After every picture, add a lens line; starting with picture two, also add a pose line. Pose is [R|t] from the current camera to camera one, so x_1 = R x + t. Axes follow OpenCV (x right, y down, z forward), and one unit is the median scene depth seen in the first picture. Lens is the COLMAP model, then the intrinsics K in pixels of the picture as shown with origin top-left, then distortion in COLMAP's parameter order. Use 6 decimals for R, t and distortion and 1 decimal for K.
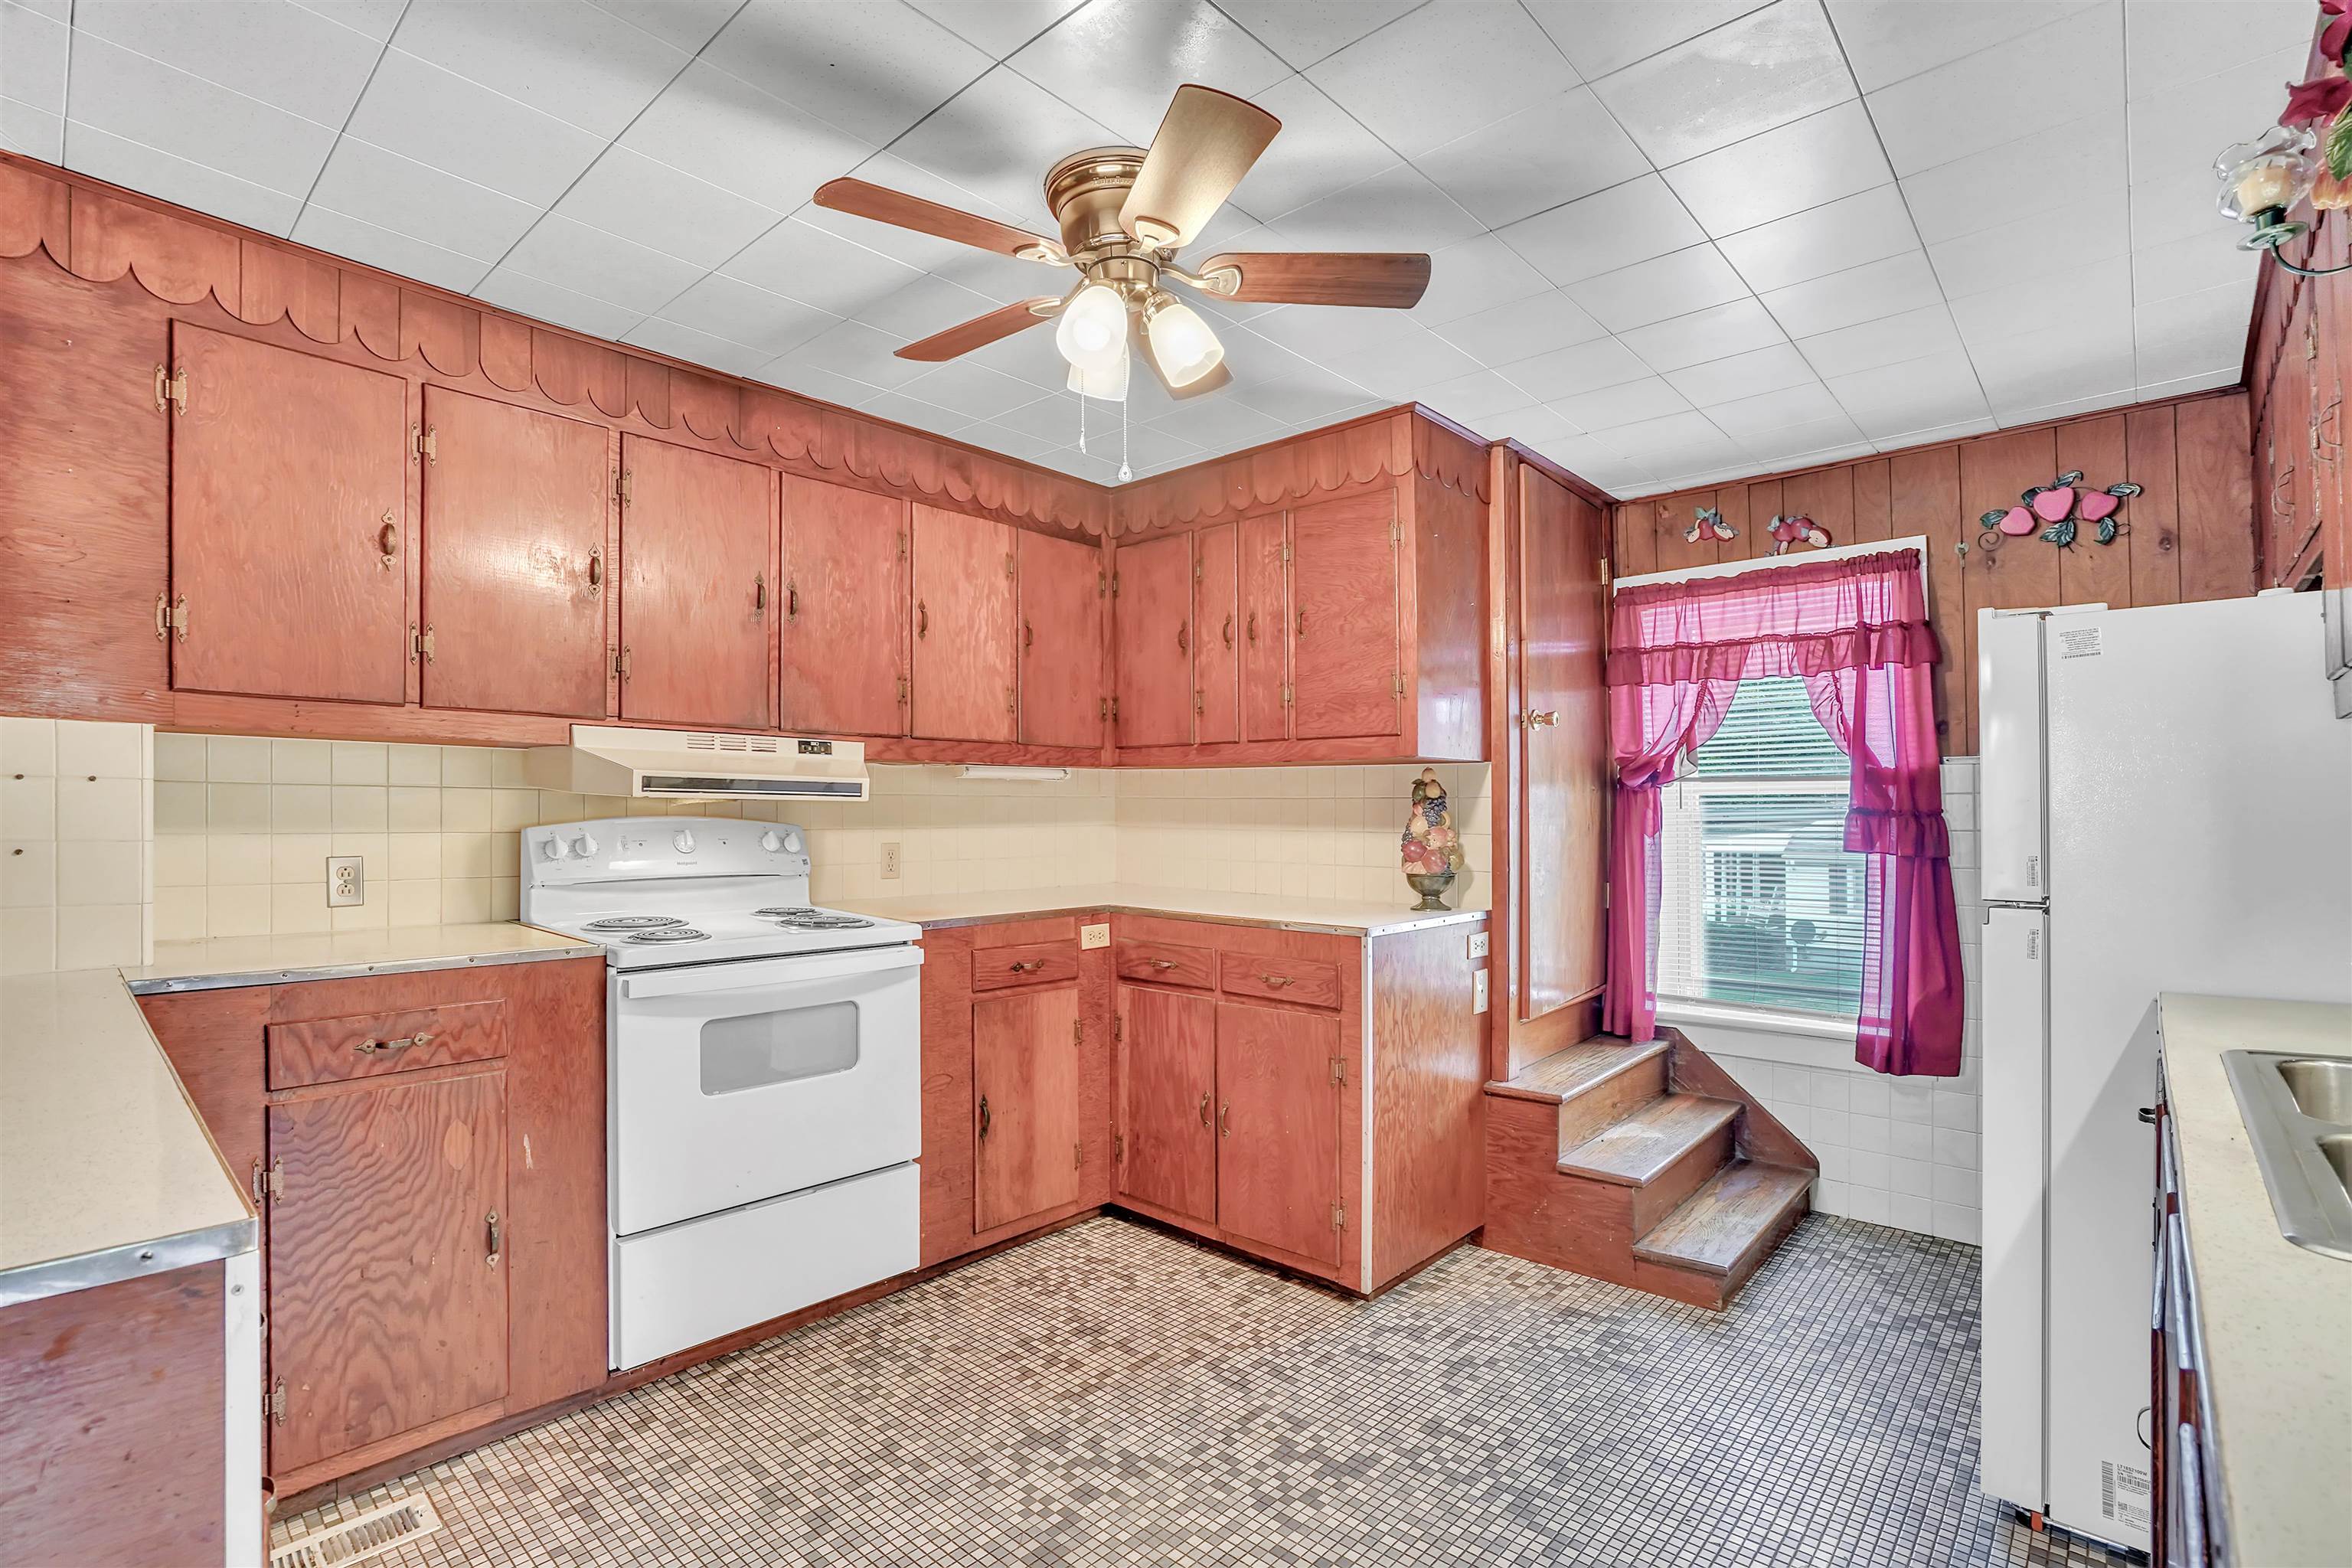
lens RADIAL K [[1104.5, 0, 1175.8], [0, 1104.5, 778.6], [0, 0, 1]] dist [-0.034088, 0.008661]
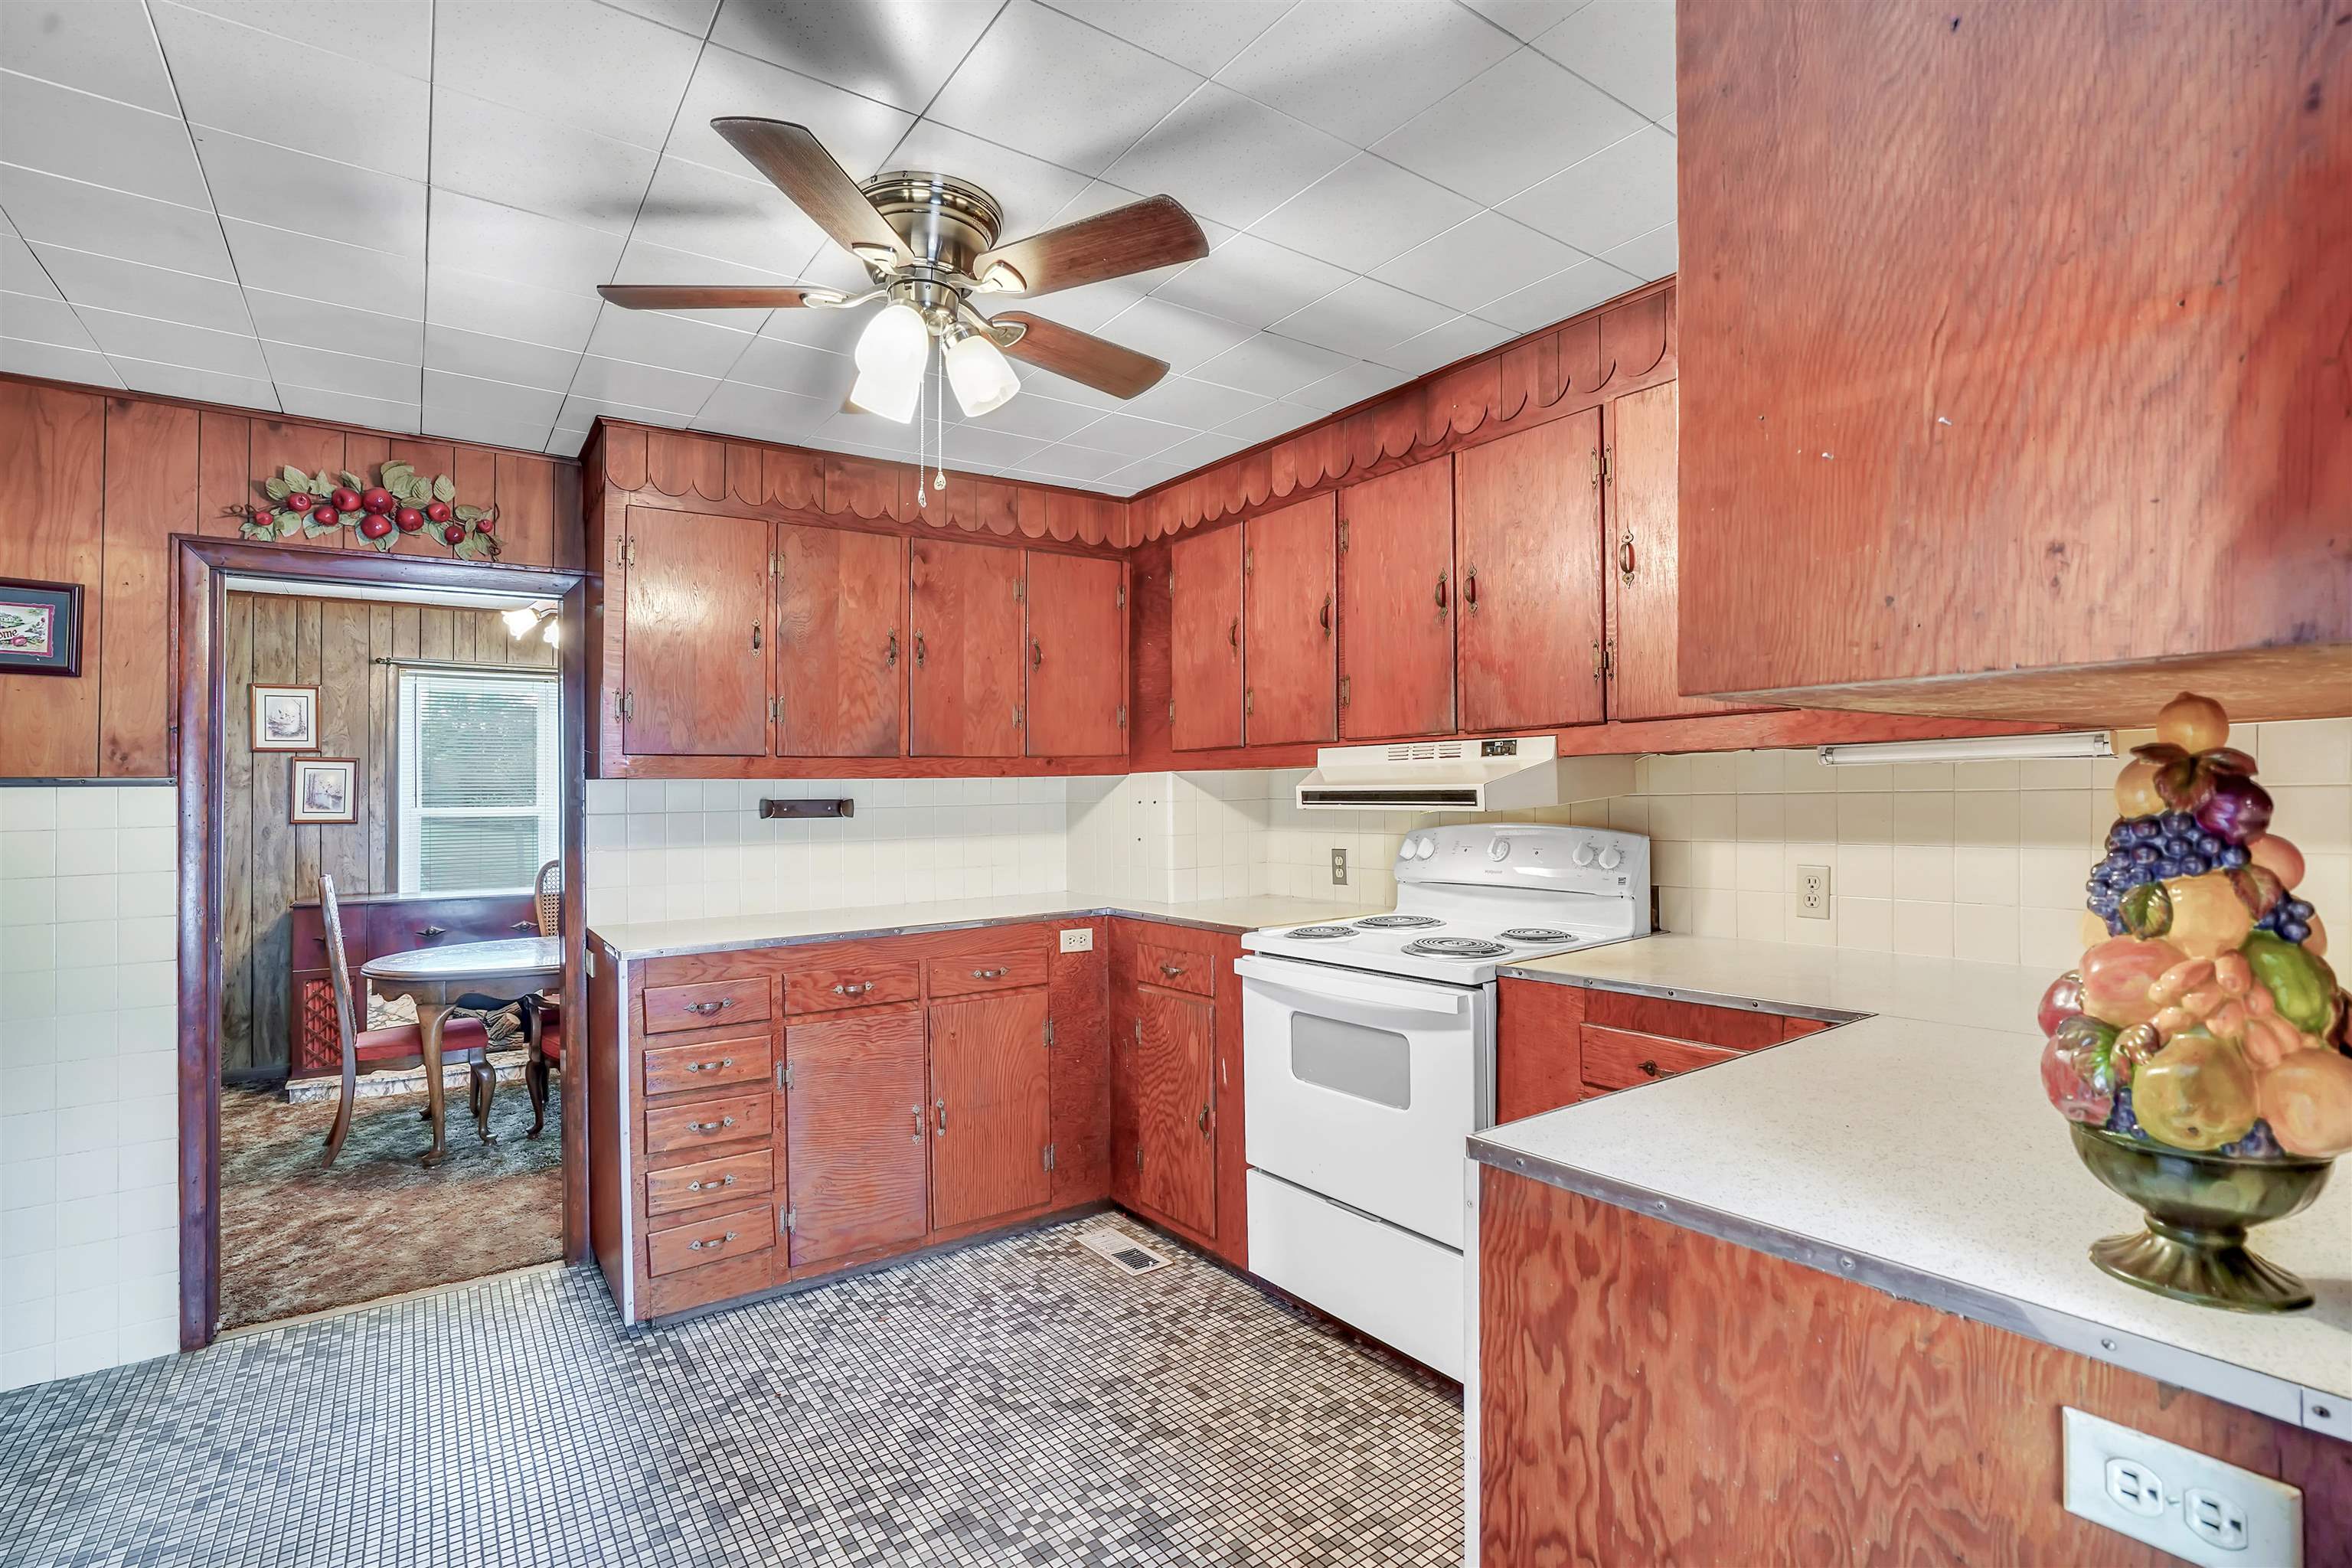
lens RADIAL K [[1104.5, 0, 1186.7], [0, 1104.5, 783.5], [0, 0, 1]] dist [-0.034088, 0.008661]
pose [[-0.208016, -0.011045, -0.978063, 0.493917], [0.041287, 0.998946, -0.020062, 0.005794], [0.977254, -0.044554, -0.207341, 0.807985]]
